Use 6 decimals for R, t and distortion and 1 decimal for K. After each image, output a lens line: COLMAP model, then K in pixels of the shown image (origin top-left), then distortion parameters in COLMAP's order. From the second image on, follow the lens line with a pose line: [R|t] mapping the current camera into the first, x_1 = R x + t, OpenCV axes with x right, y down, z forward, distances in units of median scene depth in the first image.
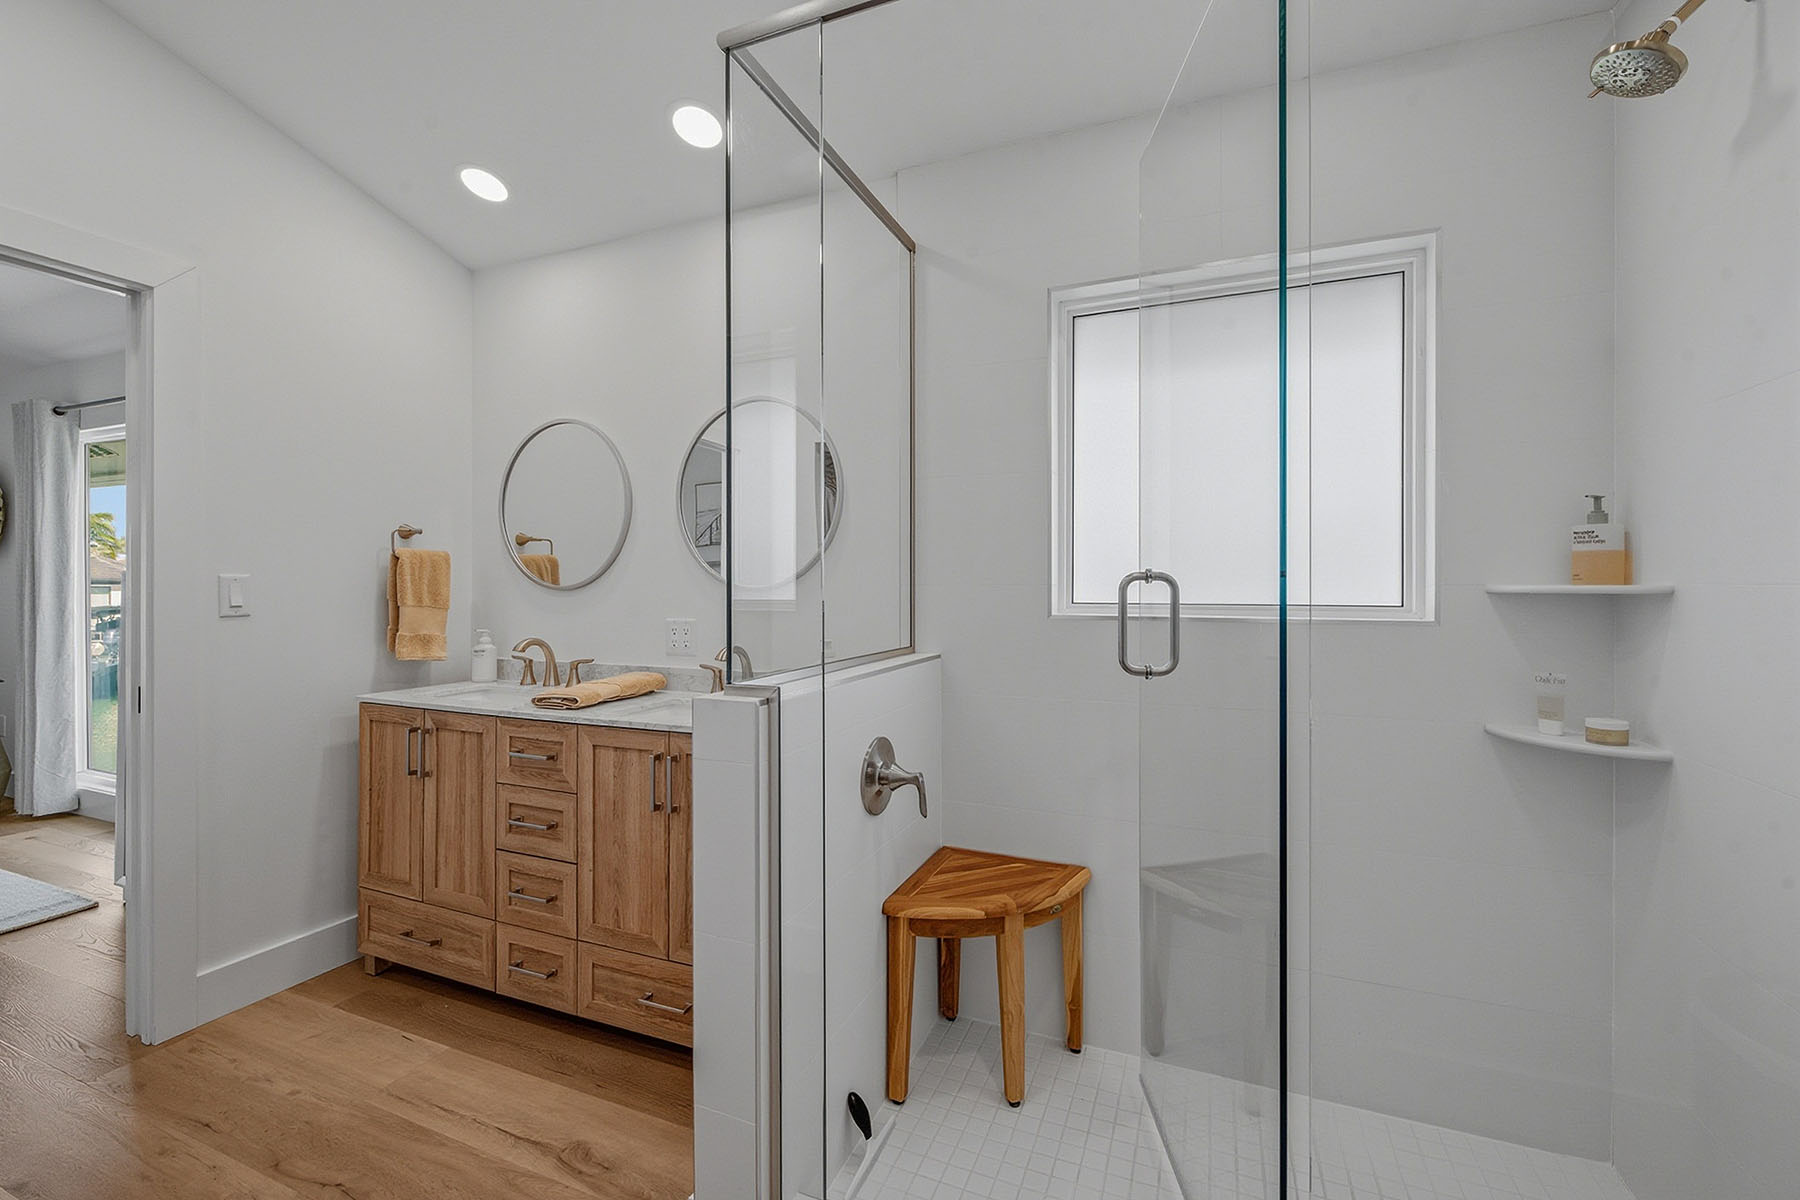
lens RADIAL K [[762.0, 0, 897.3], [0, 762.0, 588.8], [0, 0, 1]] dist [-0.007138, 0.001081]
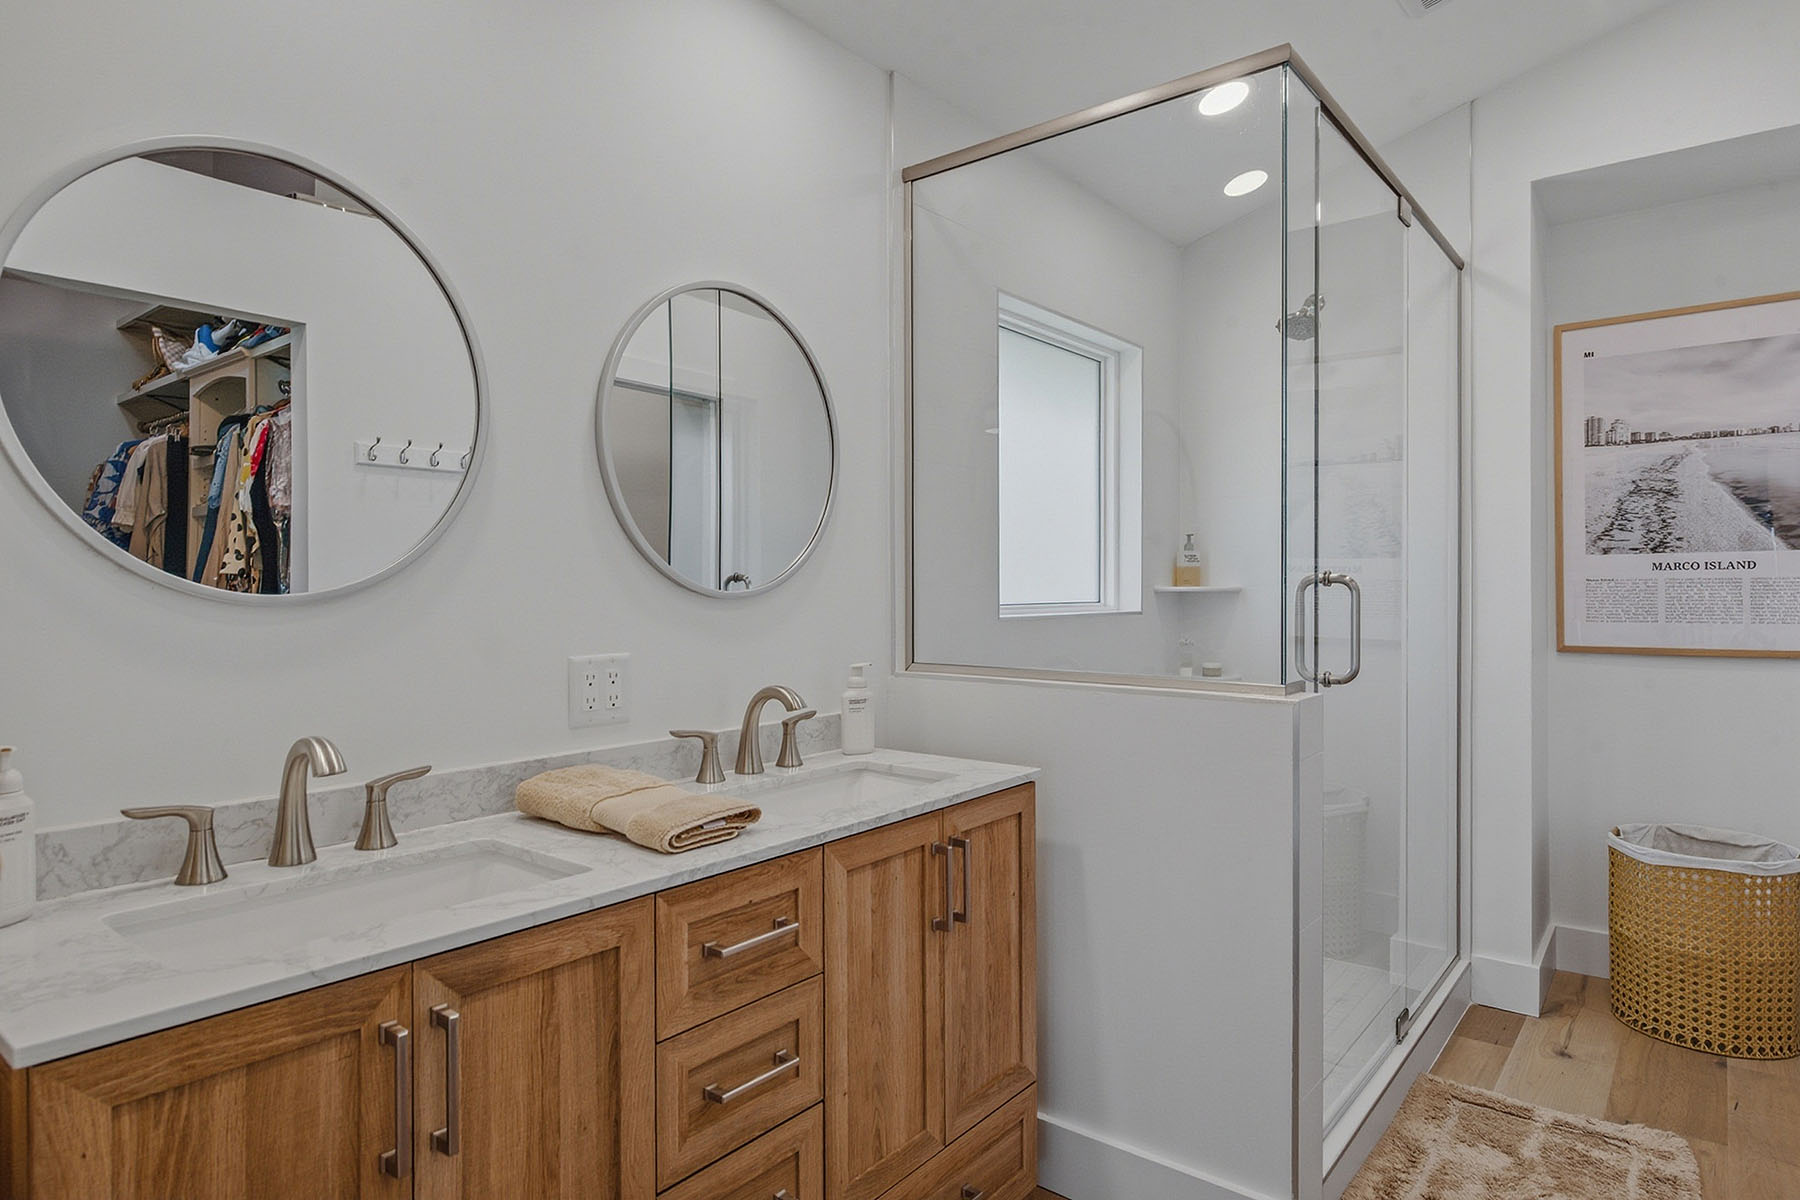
lens RADIAL K [[1008.1, 0, 900.3], [0, 1008.1, 593.7], [0, 0, 1]] dist [0.007312, -0.000364]
pose [[0.296852, -0.011544, 0.954854, -1.003059], [0.008483, 0.999919, 0.009451, -0.009647], [-0.954886, 0.005295, 0.296926, 0.664592]]
